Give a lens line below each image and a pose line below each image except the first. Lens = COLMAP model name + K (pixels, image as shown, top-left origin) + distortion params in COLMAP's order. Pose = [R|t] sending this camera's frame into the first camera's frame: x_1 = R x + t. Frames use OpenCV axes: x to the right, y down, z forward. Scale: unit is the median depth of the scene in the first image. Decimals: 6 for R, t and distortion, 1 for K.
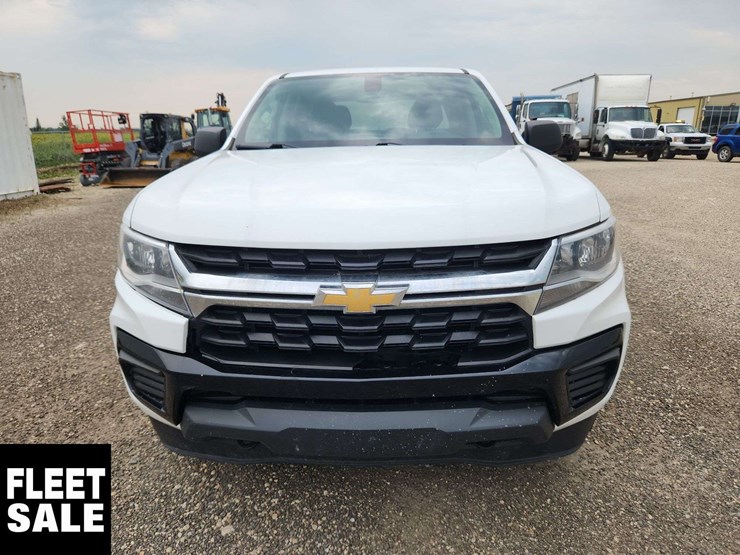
lens RADIAL K [[506.0, 0, 369.2], [0, 506.0, 278.9], [0, 0, 1]] dist [0.052872, -0.039899]
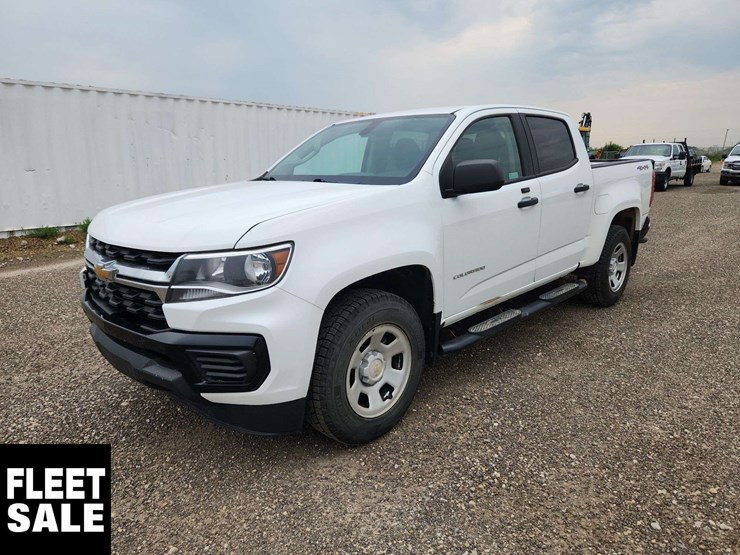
lens RADIAL K [[506.0, 0, 363.2], [0, 506.0, 277.9], [0, 0, 1]] dist [0.052872, -0.039899]
pose [[0.731573, 0.162405, -0.662137, 1.648079], [-0.185575, 0.981977, 0.035818, -0.154130], [0.656020, 0.096672, 0.748526, 0.256756]]
